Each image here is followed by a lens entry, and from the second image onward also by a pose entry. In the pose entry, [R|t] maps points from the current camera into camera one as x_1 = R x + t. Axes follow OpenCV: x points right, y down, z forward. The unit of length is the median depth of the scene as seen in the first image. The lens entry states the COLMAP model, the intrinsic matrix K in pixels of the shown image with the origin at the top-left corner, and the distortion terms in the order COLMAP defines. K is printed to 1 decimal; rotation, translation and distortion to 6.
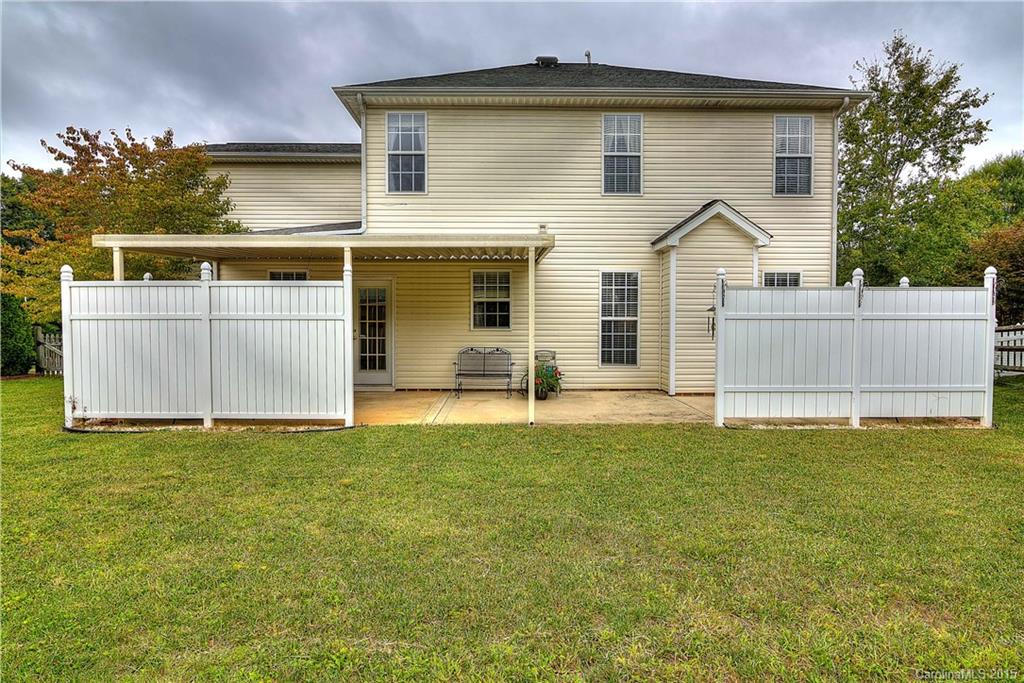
lens RADIAL K [[526.0, 0, 491.4], [0, 526.0, 338.8], [0, 0, 1]] dist [-0.002168, -0.000582]
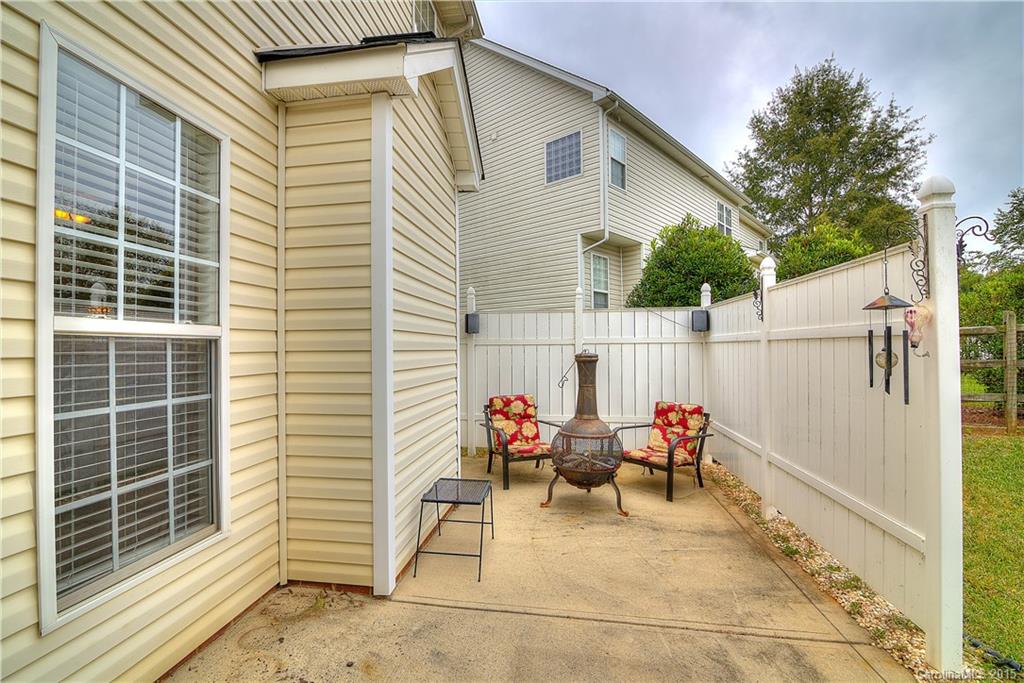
lens RADIAL K [[468.4, 0, 512.0], [0, 468.4, 341.5], [0, 0, 1]] dist [-0.021658, 0.000214]
pose [[0.145946, 0.002339, 0.989290, 0.088187], [0.040189, 0.999158, -0.008292, -0.026401], [-0.988476, 0.040969, 0.145729, 0.836749]]
